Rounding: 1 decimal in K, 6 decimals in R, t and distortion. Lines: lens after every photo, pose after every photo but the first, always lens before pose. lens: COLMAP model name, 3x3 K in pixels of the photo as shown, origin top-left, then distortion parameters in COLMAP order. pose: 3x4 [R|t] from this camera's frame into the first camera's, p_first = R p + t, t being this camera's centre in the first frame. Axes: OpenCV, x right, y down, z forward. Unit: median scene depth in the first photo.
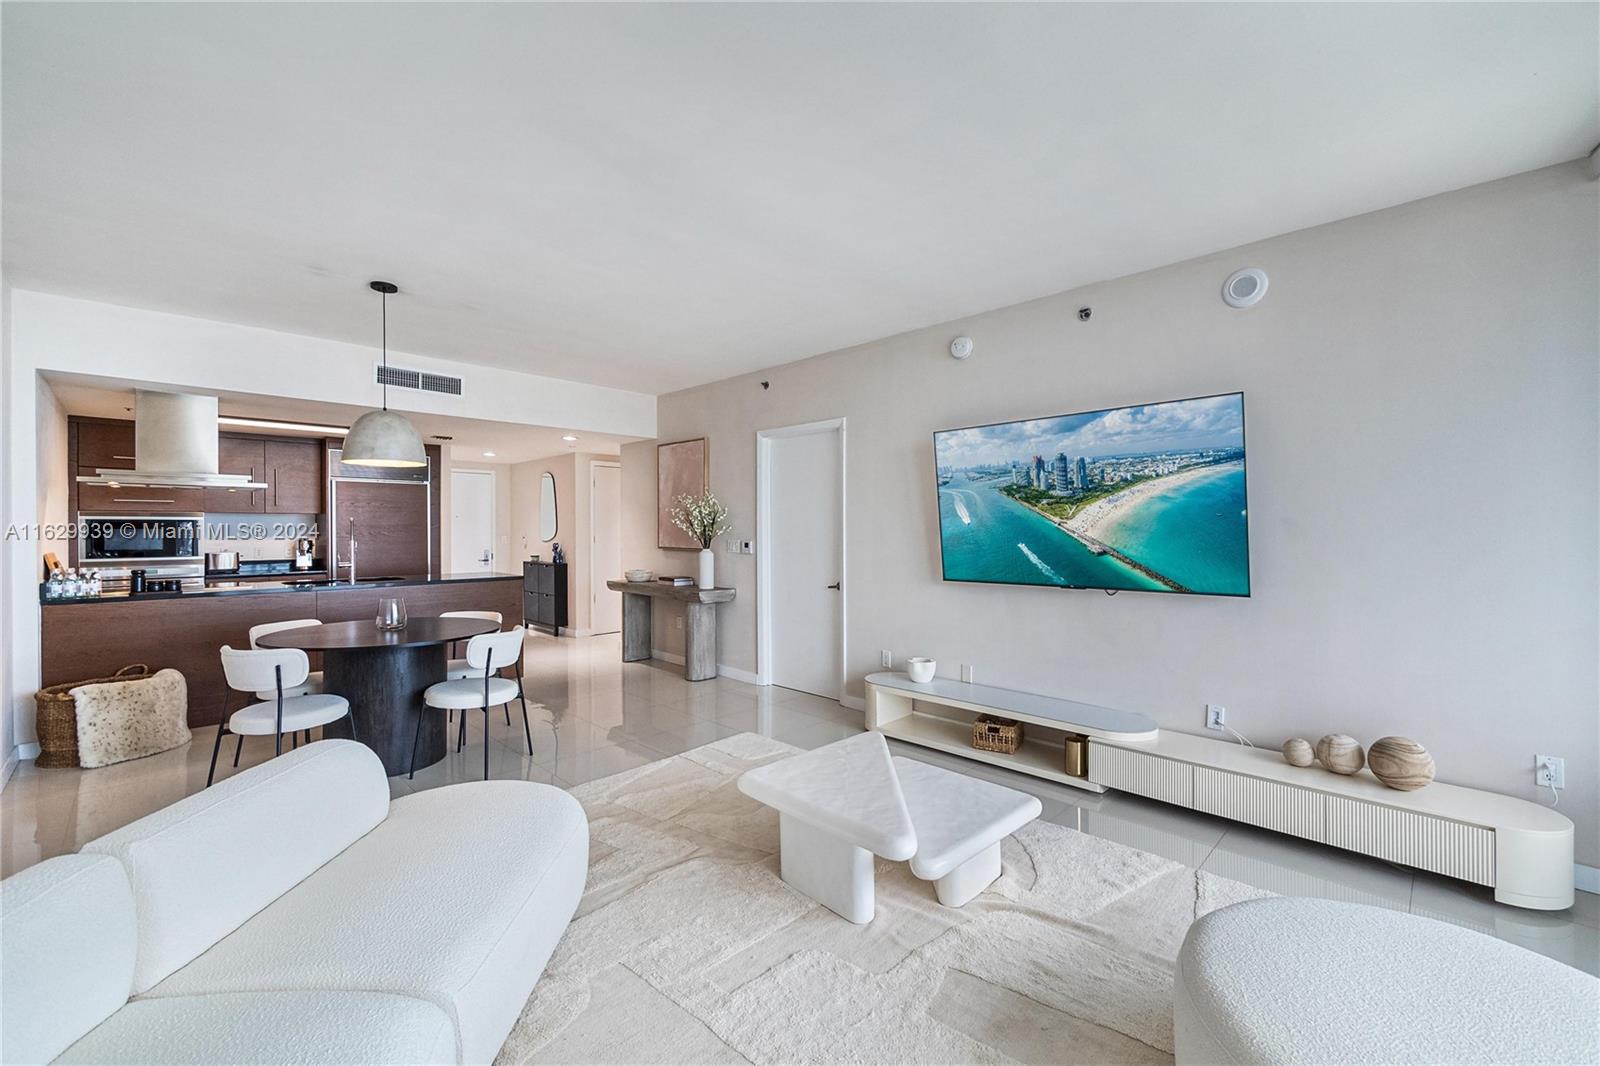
lens RADIAL K [[656.6, 0, 830.6], [0, 656.6, 521.4], [0, 0, 1]] dist [0.005308, 0.000785]
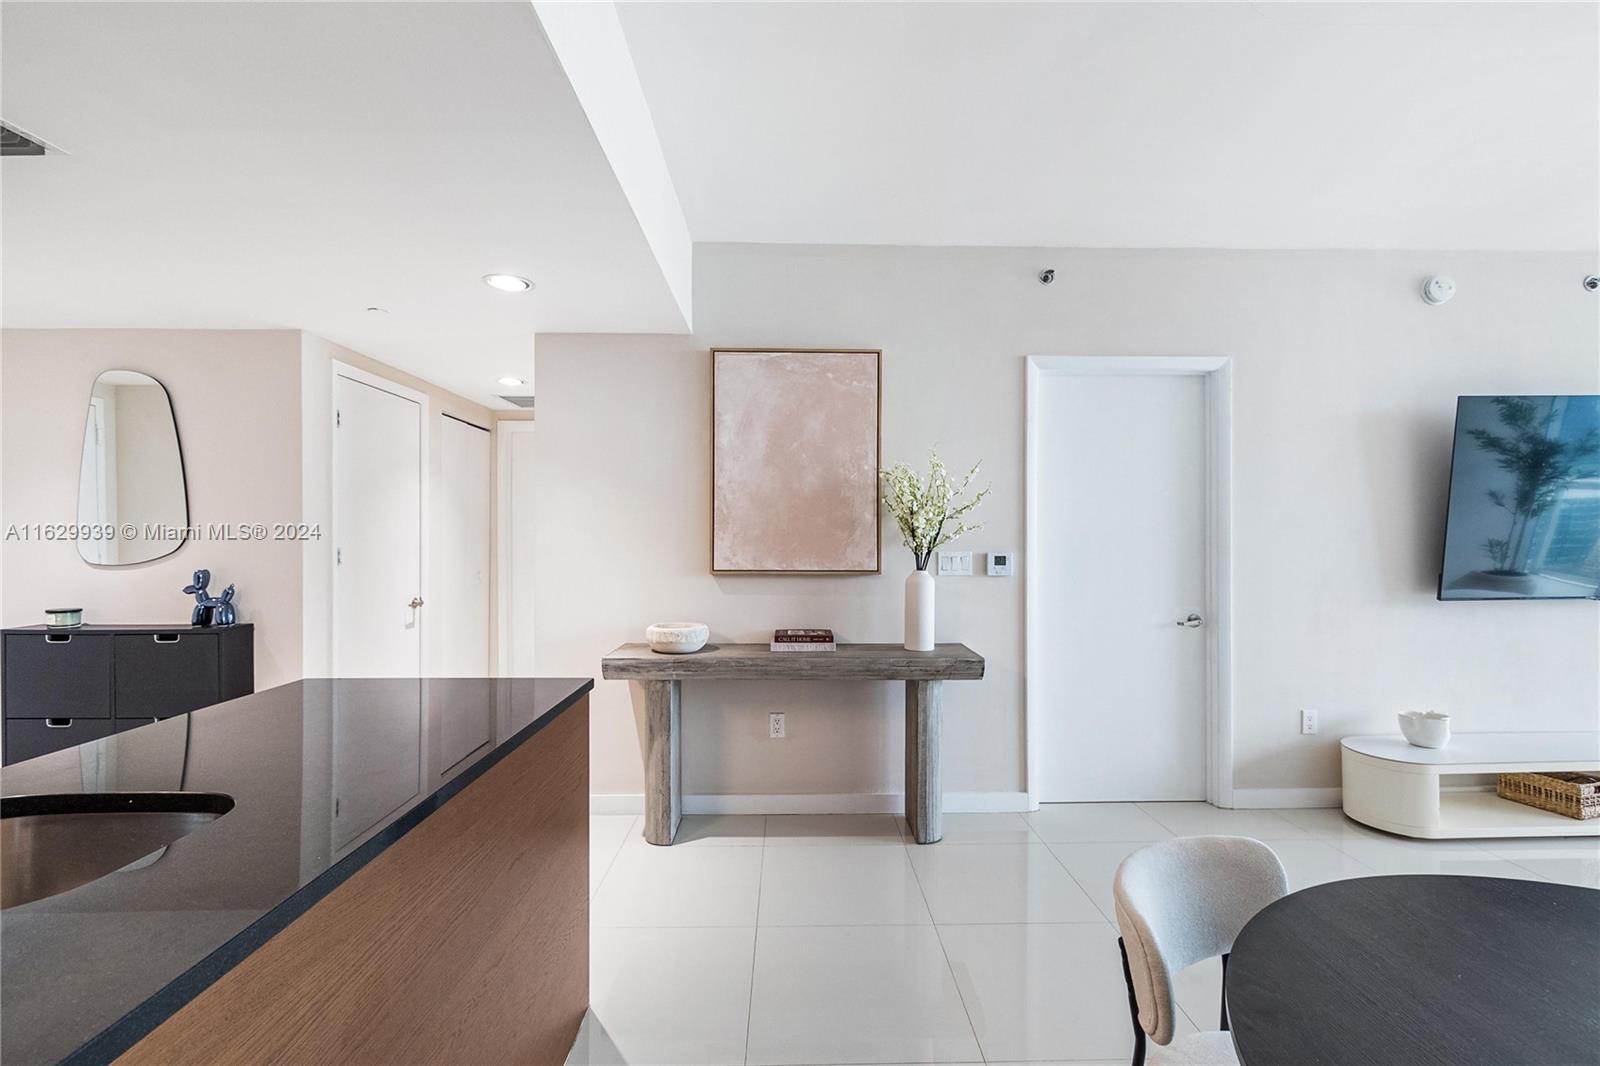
lens RADIAL K [[656.6, 0, 821.5], [0, 656.6, 538.5], [0, 0, 1]] dist [0.005308, 0.000785]
pose [[0.701621, -0.001079, 0.712549, -0.561124], [-0.007280, 0.999936, 0.008683, 0.012230], [-0.712513, -0.011280, 0.701568, 0.650196]]
